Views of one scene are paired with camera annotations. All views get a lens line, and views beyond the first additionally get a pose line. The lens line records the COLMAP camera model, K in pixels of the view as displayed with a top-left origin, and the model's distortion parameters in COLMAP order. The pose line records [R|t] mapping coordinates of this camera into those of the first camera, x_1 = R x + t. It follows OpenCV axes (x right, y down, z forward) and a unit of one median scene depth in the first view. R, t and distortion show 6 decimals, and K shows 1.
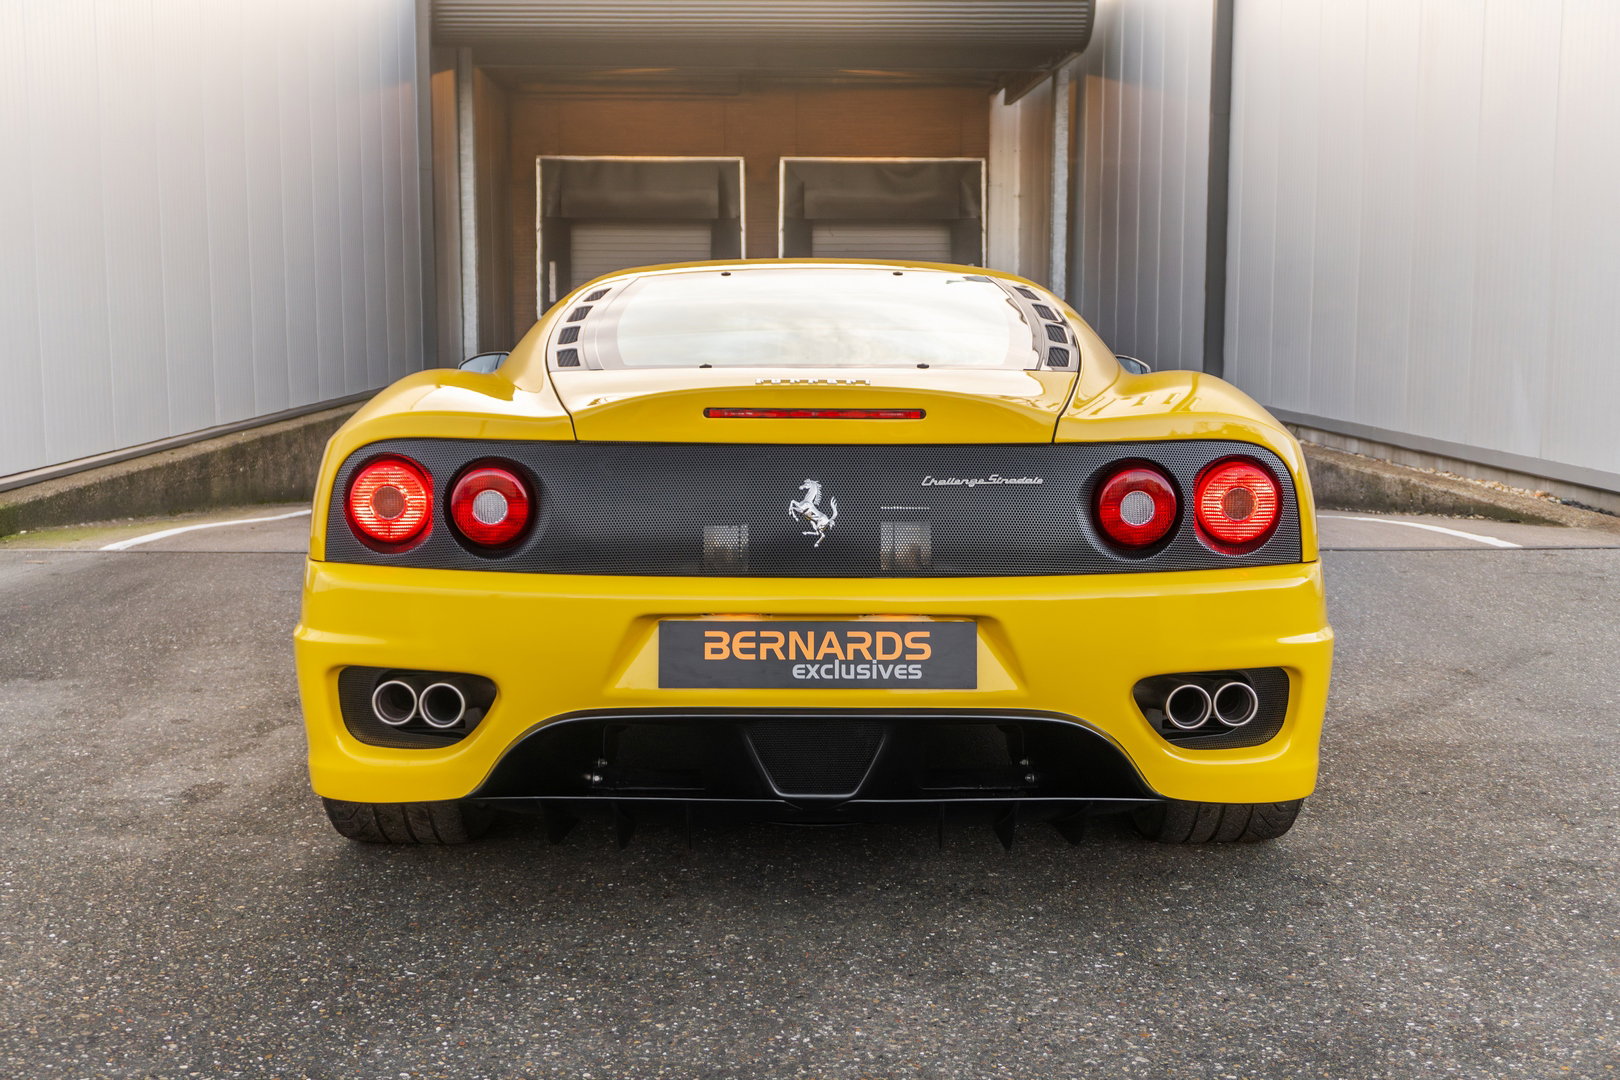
lens RADIAL K [[1851.2, 0, 799.0], [0, 1851.2, 518.4], [0, 0, 1]] dist [-0.005067, 0.013423]
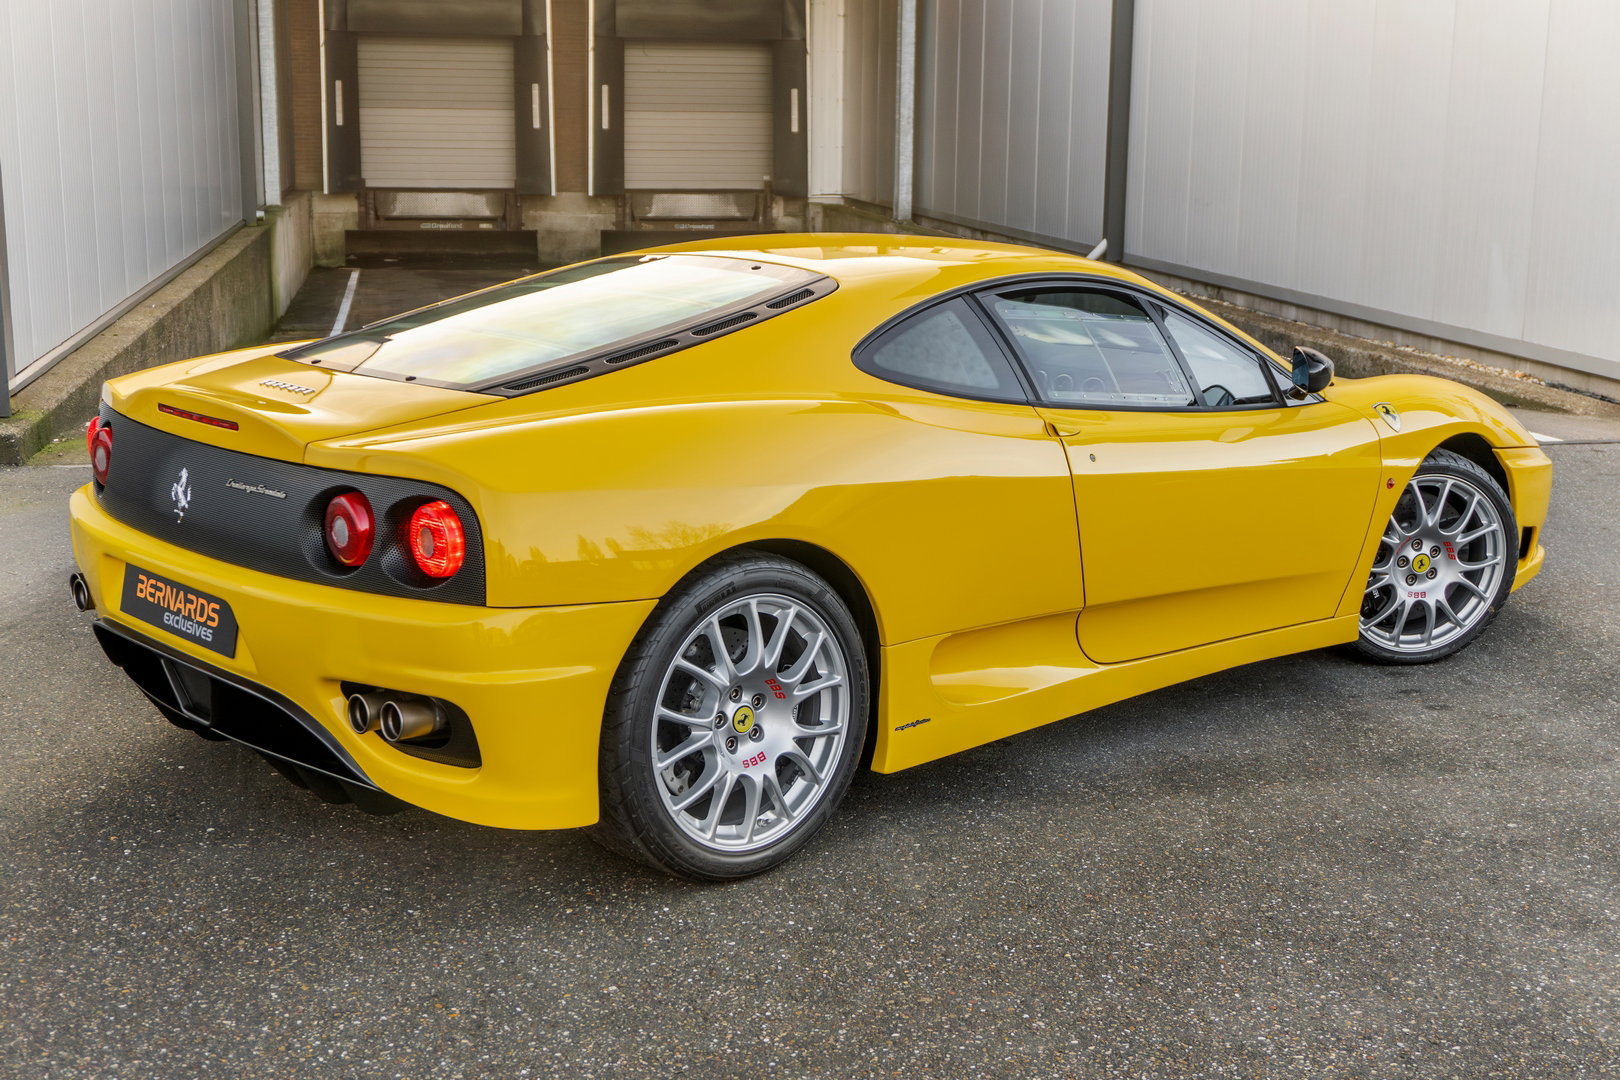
lens RADIAL K [[2000.8, 0, 799.3], [0, 2000.8, 512.0], [0, 0, 1]] dist [0.009955, -0.016088]
pose [[0.988834, -0.017911, 0.147942, -0.337170], [0.004900, 0.996121, 0.087853, -0.075290], [-0.148942, -0.086147, 0.985086, -0.100362]]
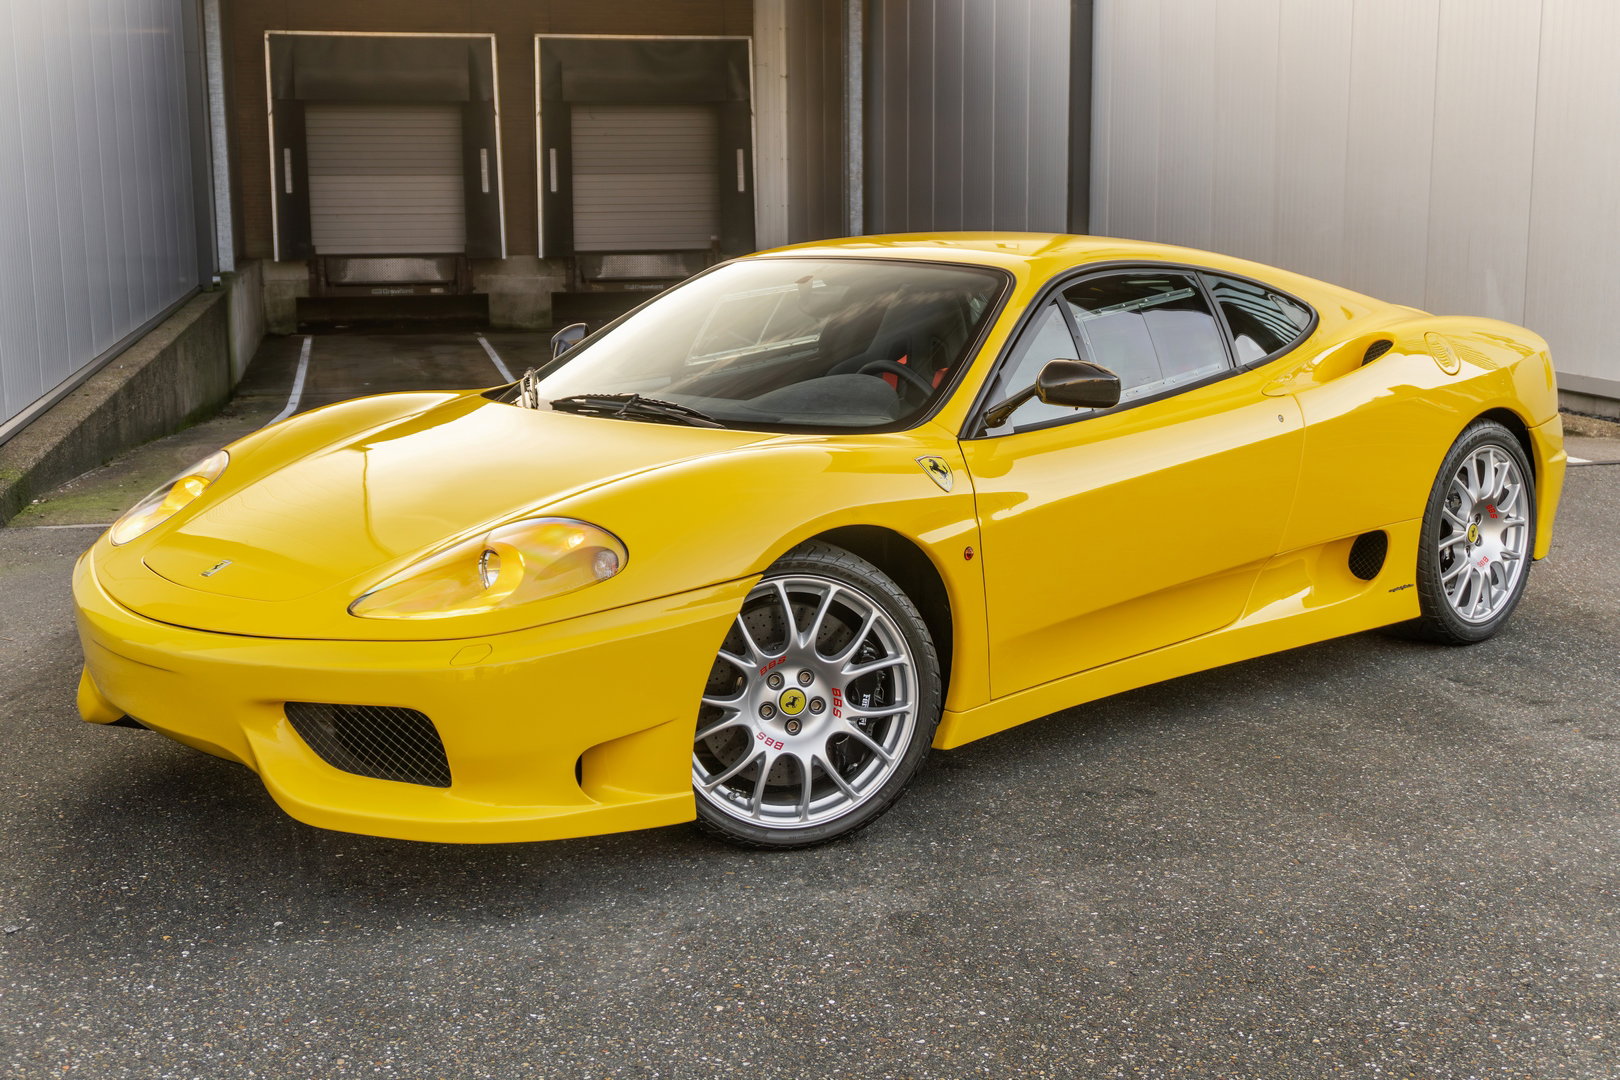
lens RADIAL K [[1936.5, 0, 810.0], [0, 1936.5, 540.0], [0, 0, 1]] dist [0.001661, -0.075456]
pose [[0.981071, -0.041765, 0.189093, -0.393790], [0.028249, 0.996886, 0.073617, -0.055095], [-0.191579, -0.066882, 0.979196, 0.032957]]
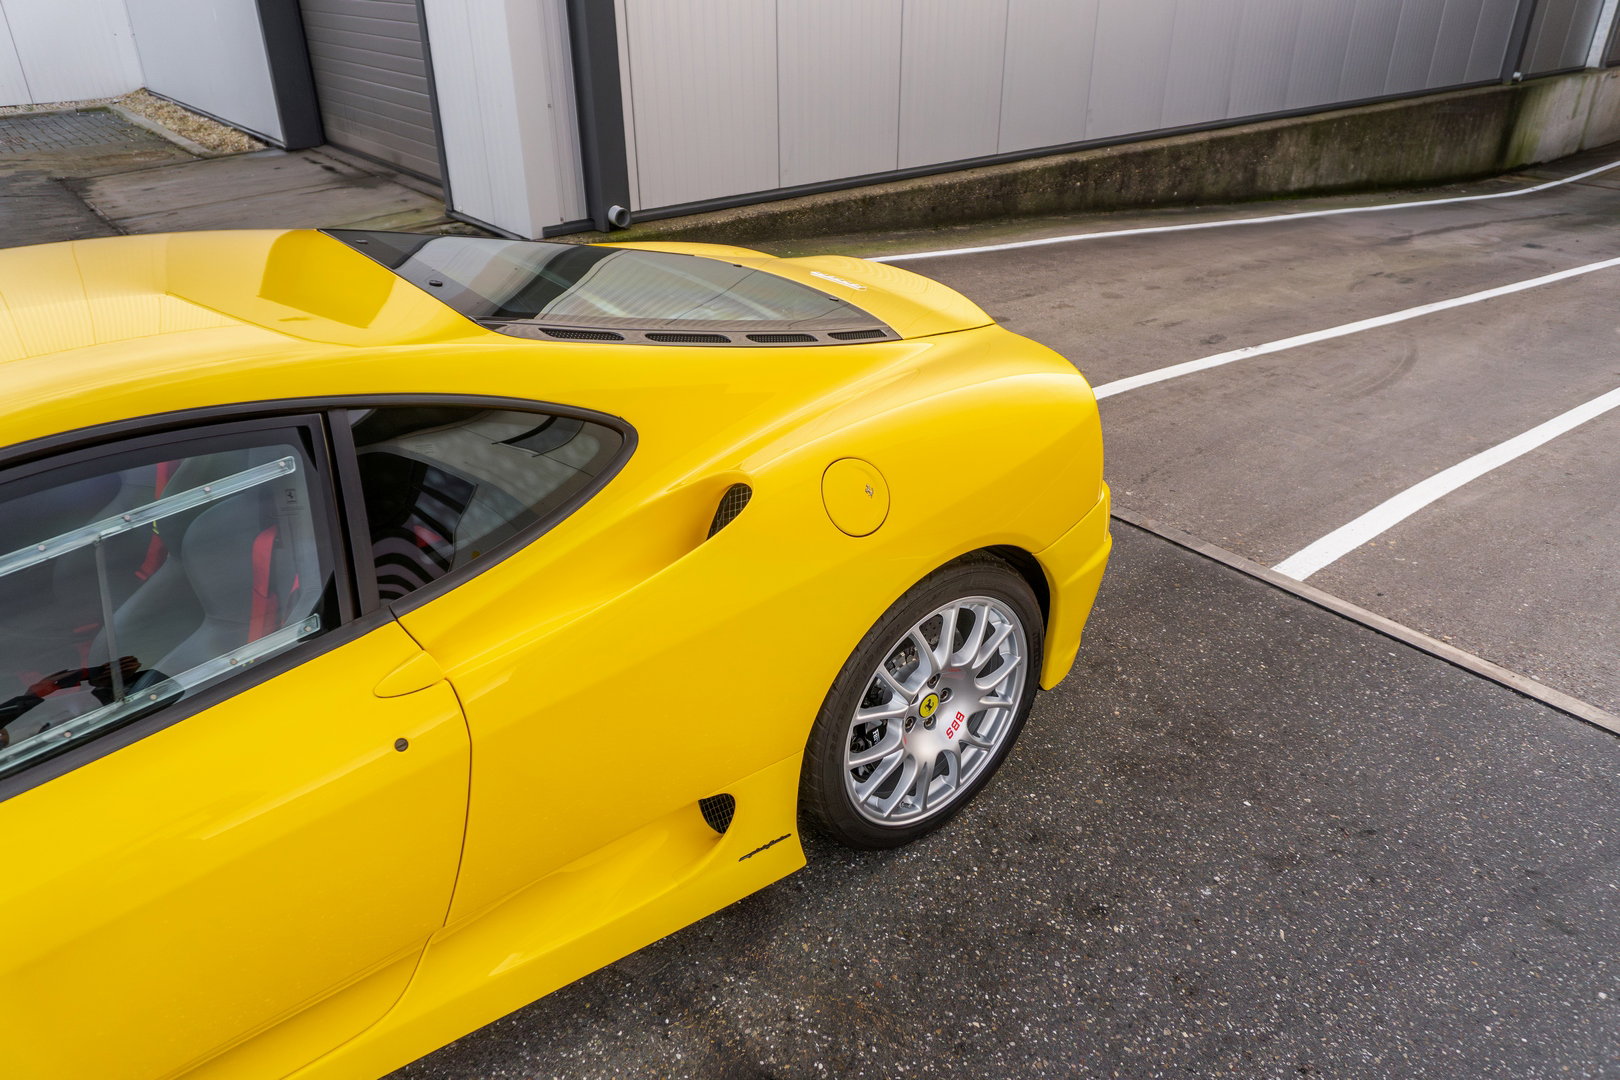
lens RADIAL K [[1071.7, 0, 821.2], [0, 1071.7, 518.3], [0, 0, 1]] dist [-0.017179, -0.005602]
pose [[0.612457, 0.363771, -0.701831, 0.392728], [-0.086226, 0.913272, 0.398119, -0.221117], [0.785787, -0.183315, 0.590707, 1.046272]]
